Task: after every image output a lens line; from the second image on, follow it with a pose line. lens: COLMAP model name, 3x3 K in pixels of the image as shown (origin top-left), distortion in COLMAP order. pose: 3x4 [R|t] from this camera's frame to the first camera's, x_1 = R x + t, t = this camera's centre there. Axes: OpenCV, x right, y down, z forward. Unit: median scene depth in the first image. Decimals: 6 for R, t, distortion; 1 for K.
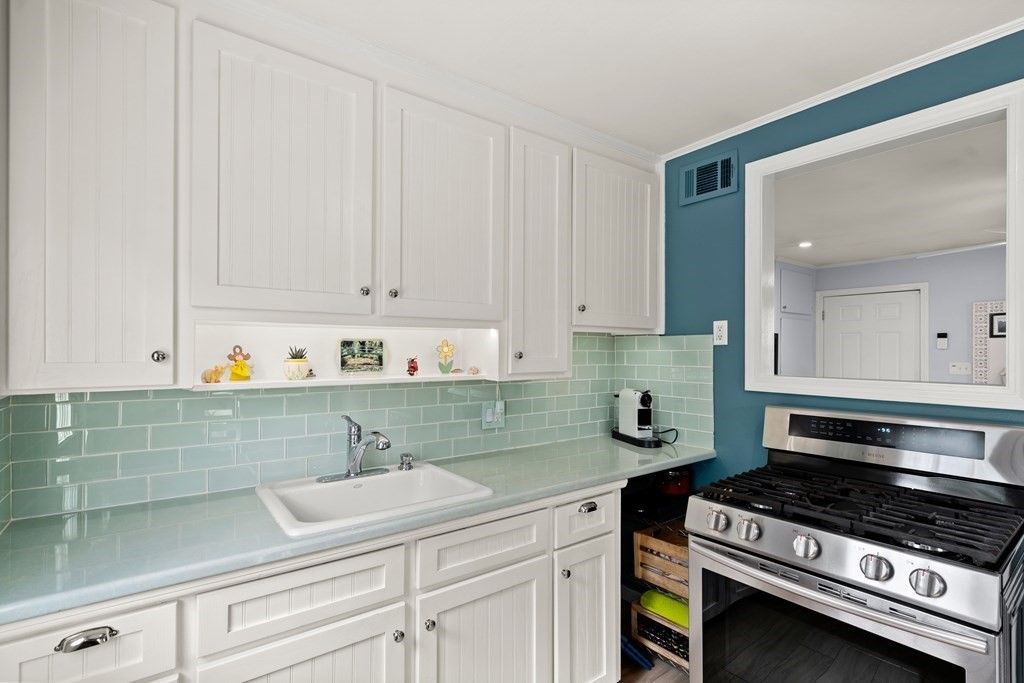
lens RADIAL K [[482.5, 0, 514.9], [0, 482.5, 349.6], [0, 0, 1]] dist [-0.001431, 0.000102]
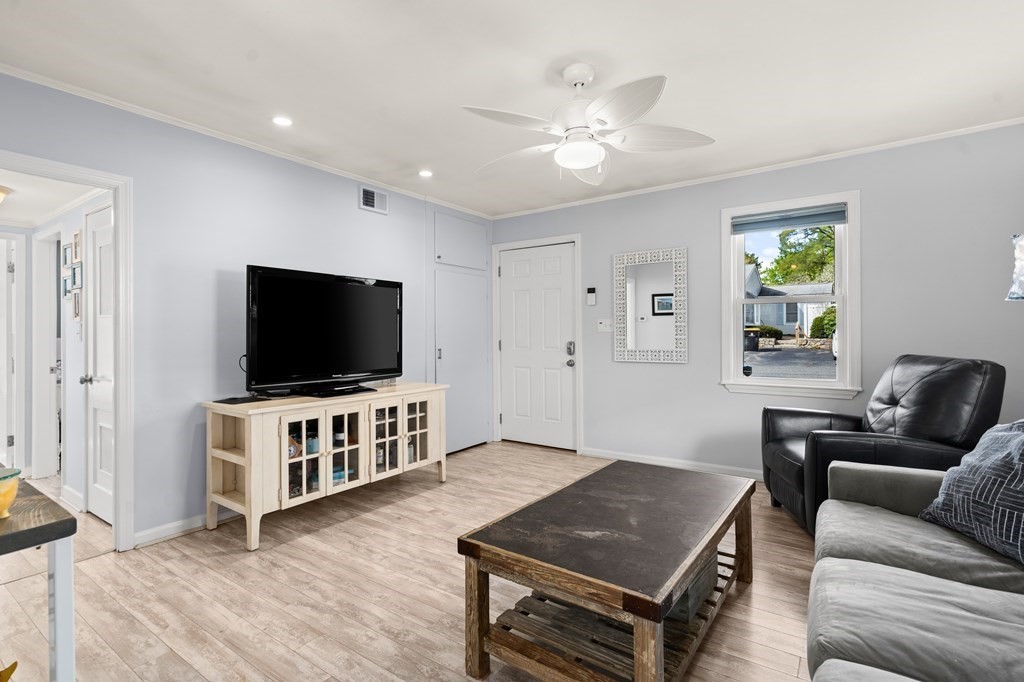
lens RADIAL K [[488.0, 0, 514.3], [0, 488.0, 331.1], [0, 0, 1]] dist [-0.002284, -0.000007]
pose [[0.951349, -0.005949, 0.308057, 1.087294], [0.007748, 0.999959, -0.004616, 0.123727], [-0.308017, 0.006778, 0.951357, 0.366572]]
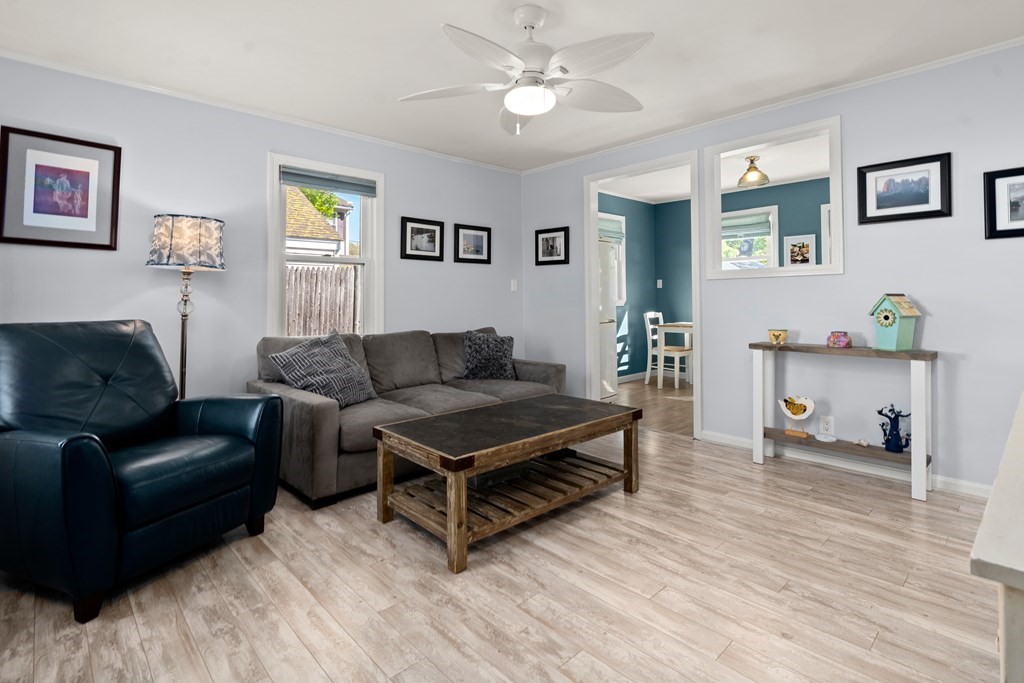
lens RADIAL K [[495.8, 0, 512.0], [0, 495.8, 296.3], [0, 0, 1]] dist [-0.004637, -0.000346]
pose [[-0.995001, 0.009494, -0.099410, 1.745426], [0.010224, 0.999924, -0.006839, 0.157254], [0.099337, -0.007821, -0.995023, 2.528665]]
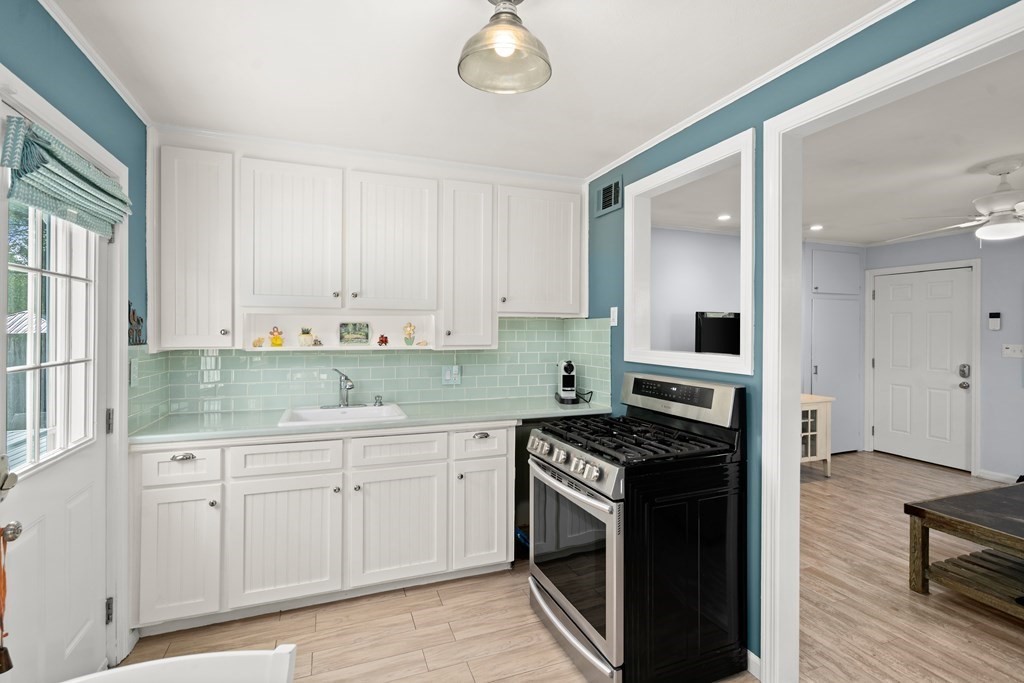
lens RADIAL K [[481.1, 0, 512.3], [0, 481.1, 331.1], [0, 0, 1]] dist [-0.000759, -0.000156]
pose [[0.961373, 0.002650, -0.275235, 0.586967], [-0.002081, 0.999995, 0.002359, 0.001954], [0.275240, -0.001695, 0.961374, -0.357036]]
